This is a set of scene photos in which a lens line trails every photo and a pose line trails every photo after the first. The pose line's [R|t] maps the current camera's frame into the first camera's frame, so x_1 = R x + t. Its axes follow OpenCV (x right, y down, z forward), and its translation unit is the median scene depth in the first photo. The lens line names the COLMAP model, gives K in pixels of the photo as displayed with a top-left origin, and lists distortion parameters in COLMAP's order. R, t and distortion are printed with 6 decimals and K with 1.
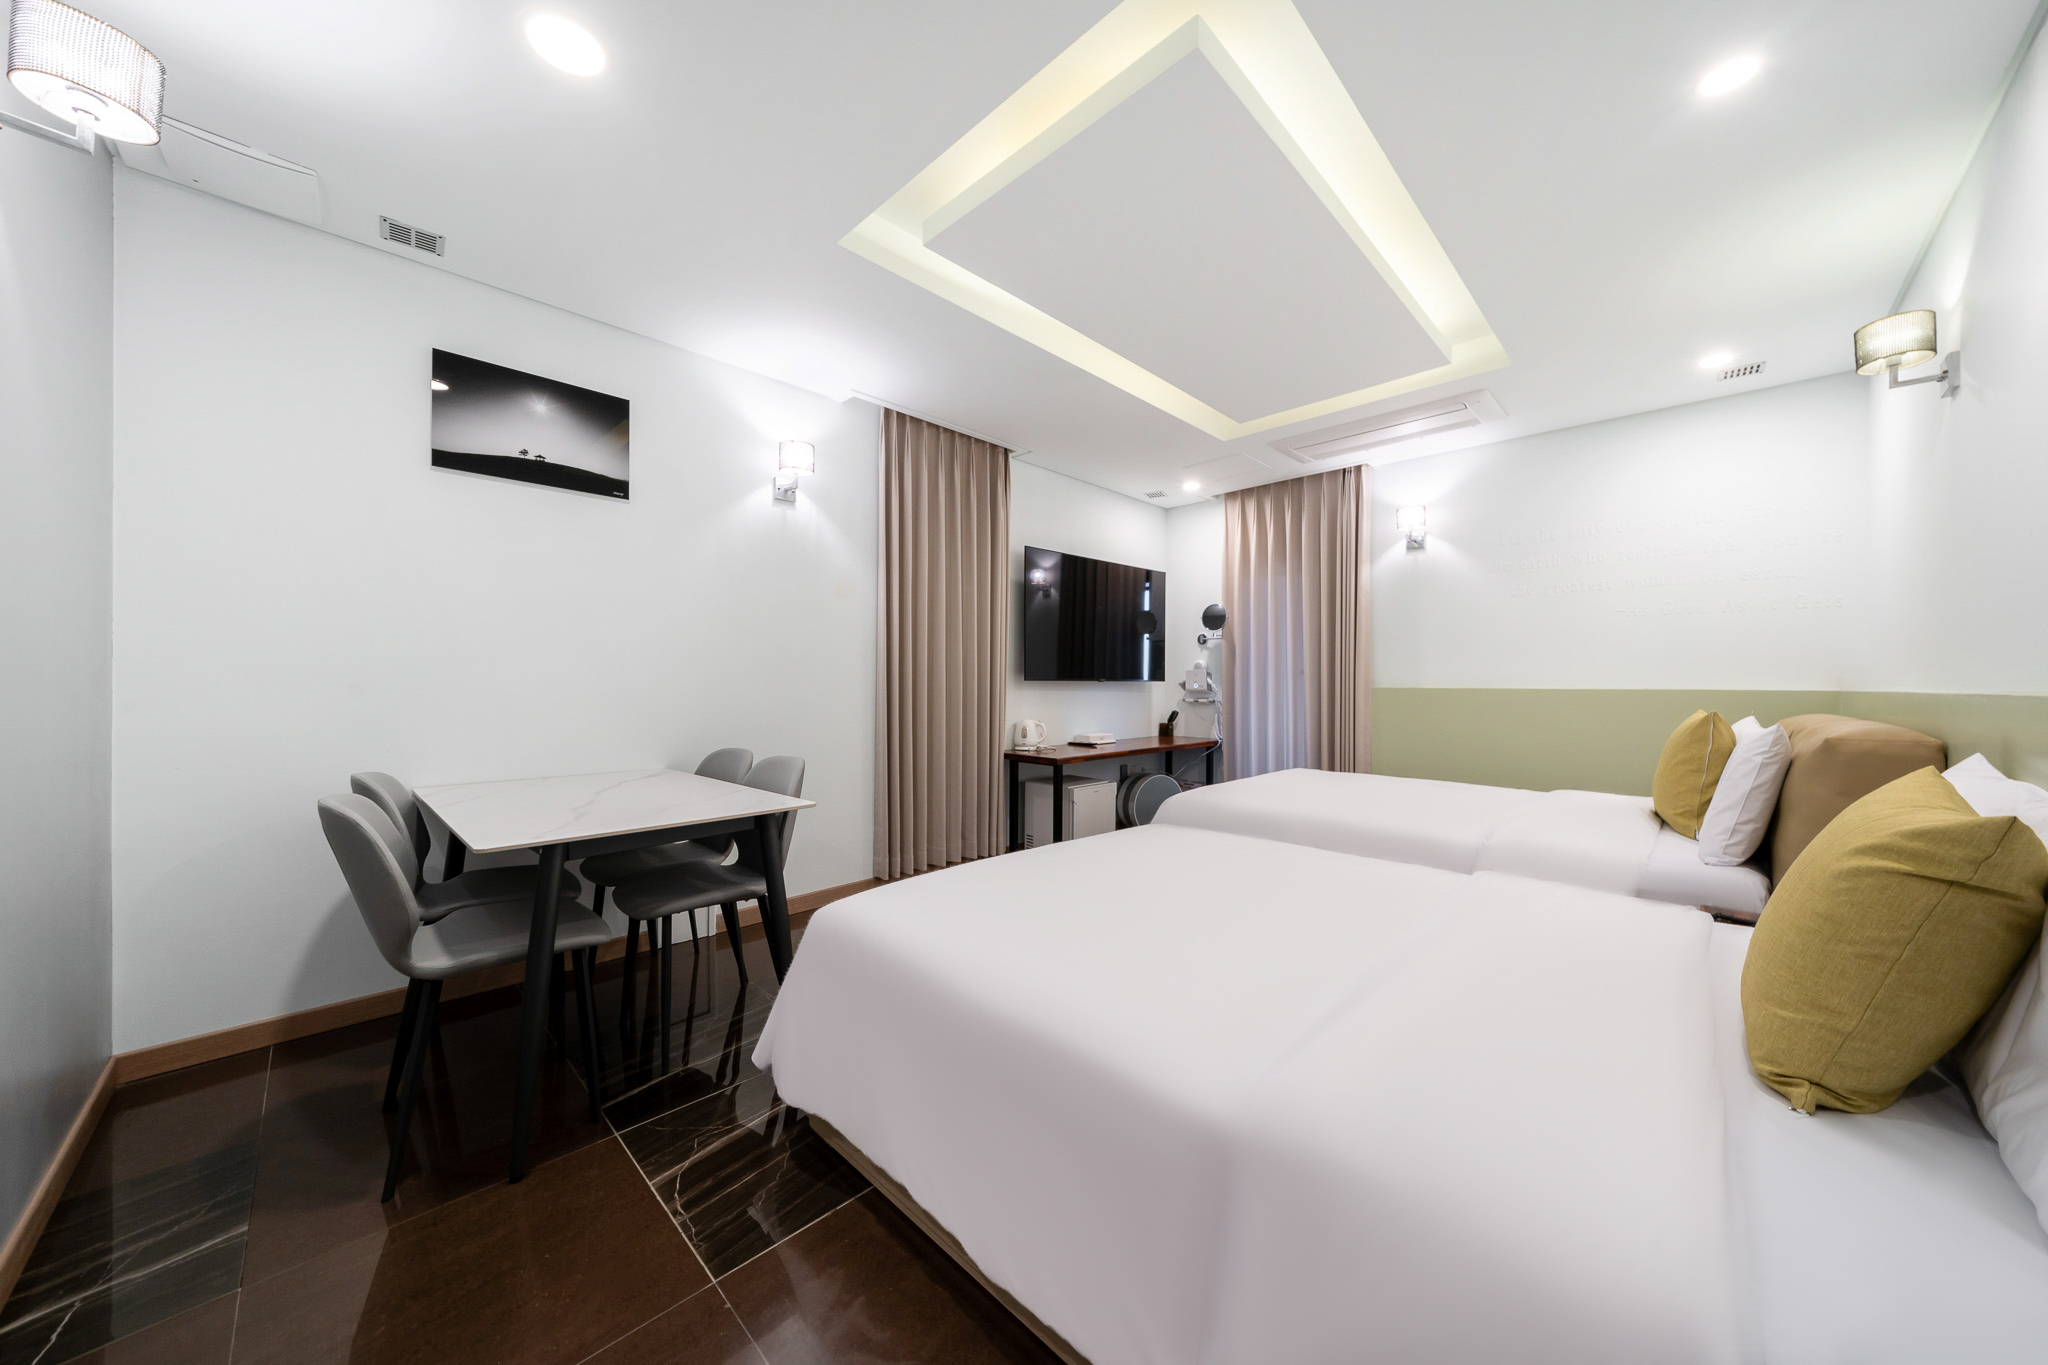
lens RADIAL K [[688.1, 0, 1024.0], [0, 688.1, 682.5], [0, 0, 1]] dist [0.000230, -0.000043]
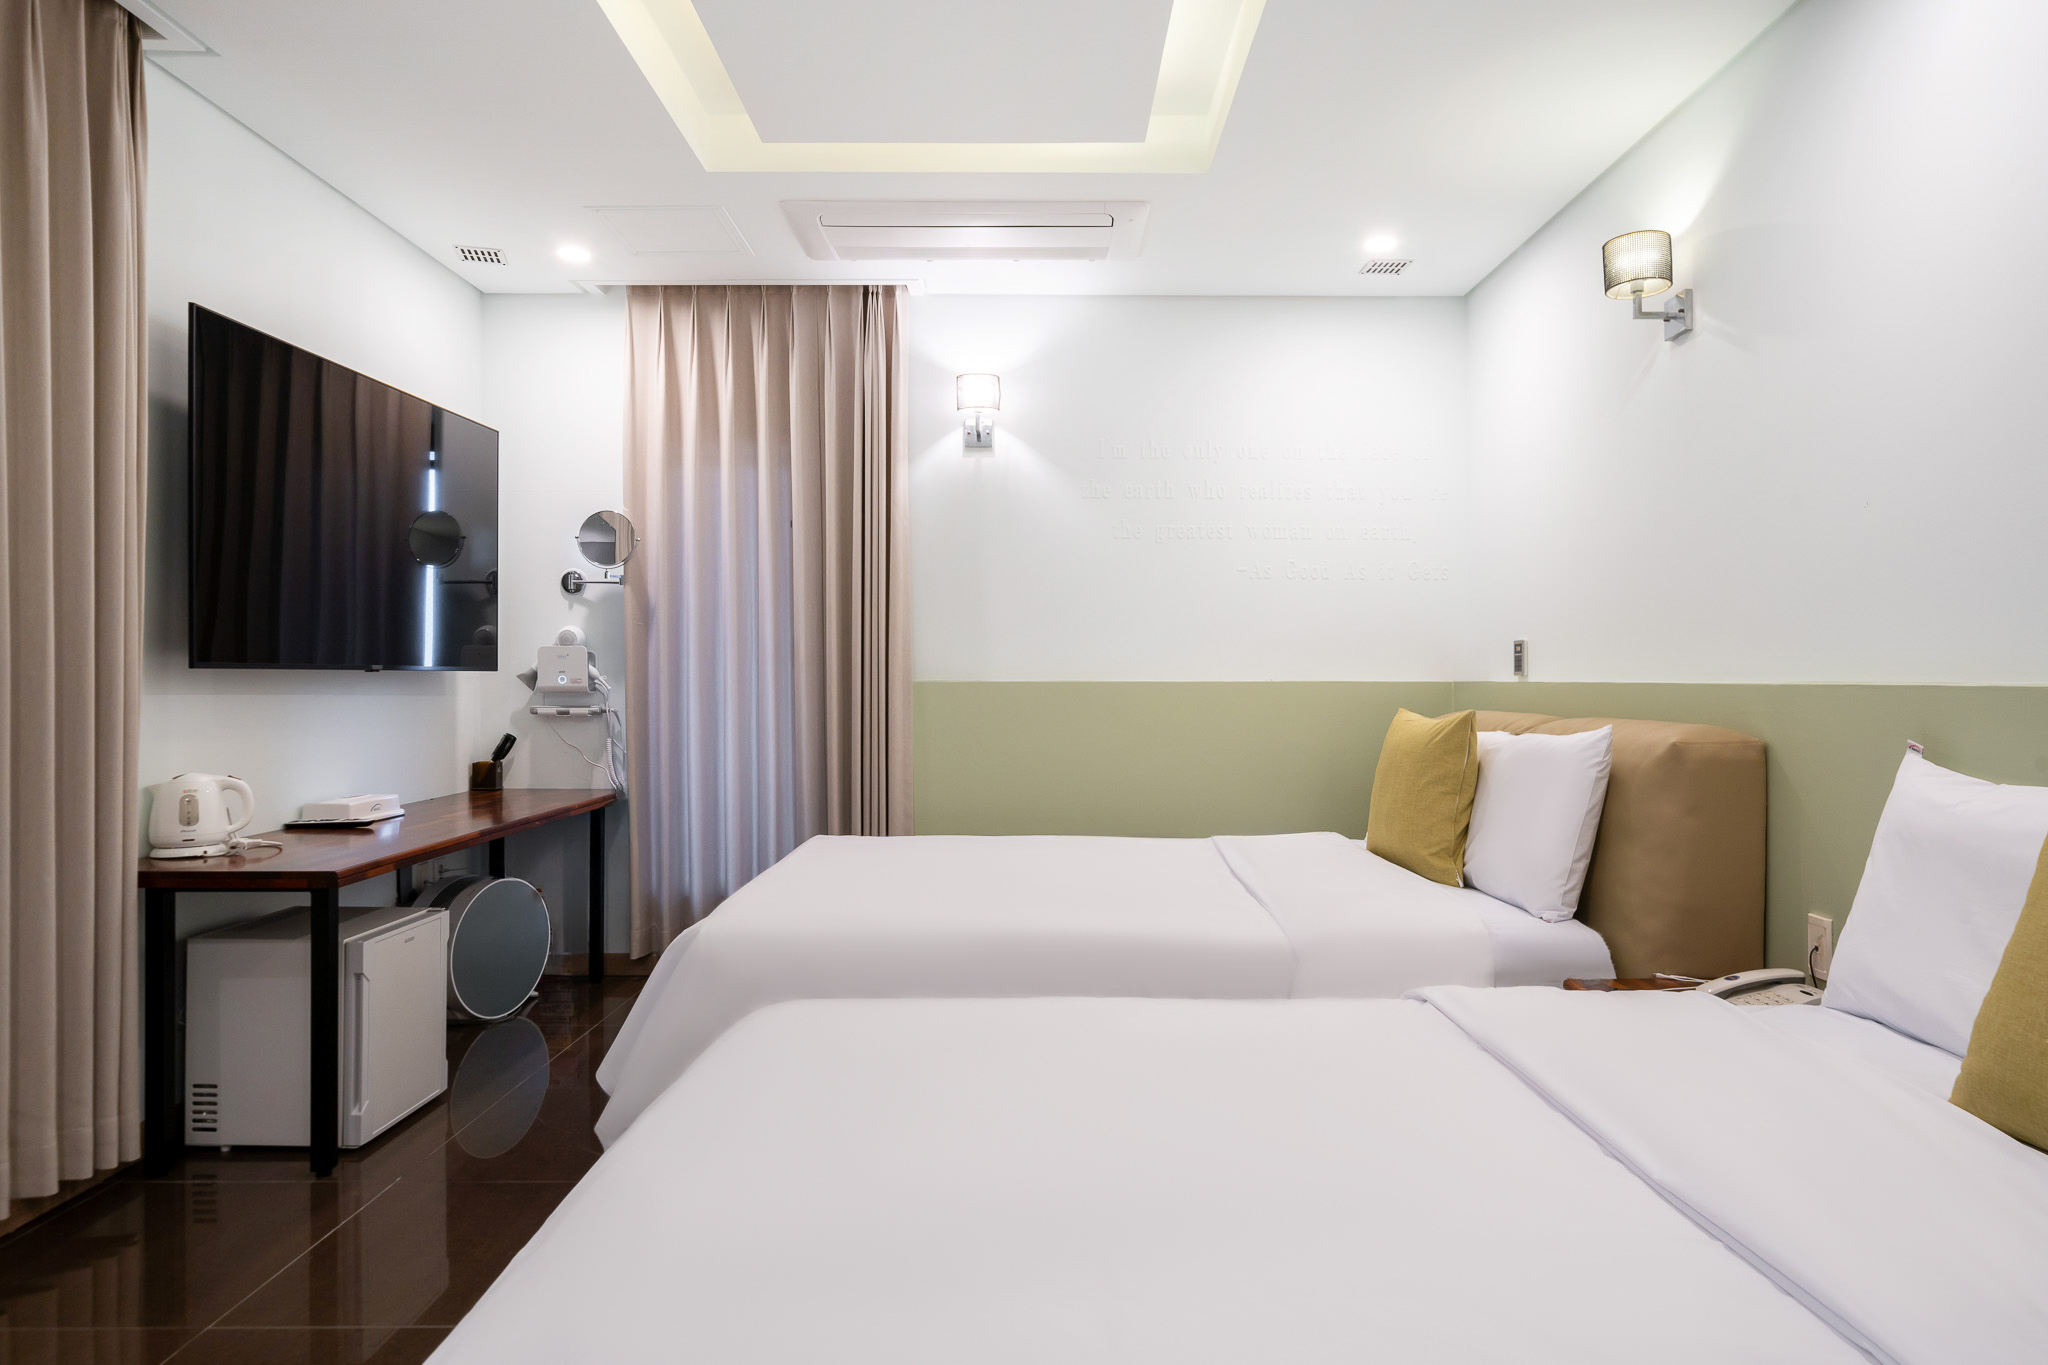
lens RADIAL K [[1221.6, 0, 1024.0], [0, 1221.6, 682.5], [0, 0, 1]] dist [-0.002270, 0.000153]
pose [[0.709269, -0.006758, 0.704905, -0.139015], [0.001387, 0.999965, 0.008192, -0.000114], [-0.704936, -0.004833, 0.709254, 0.213768]]
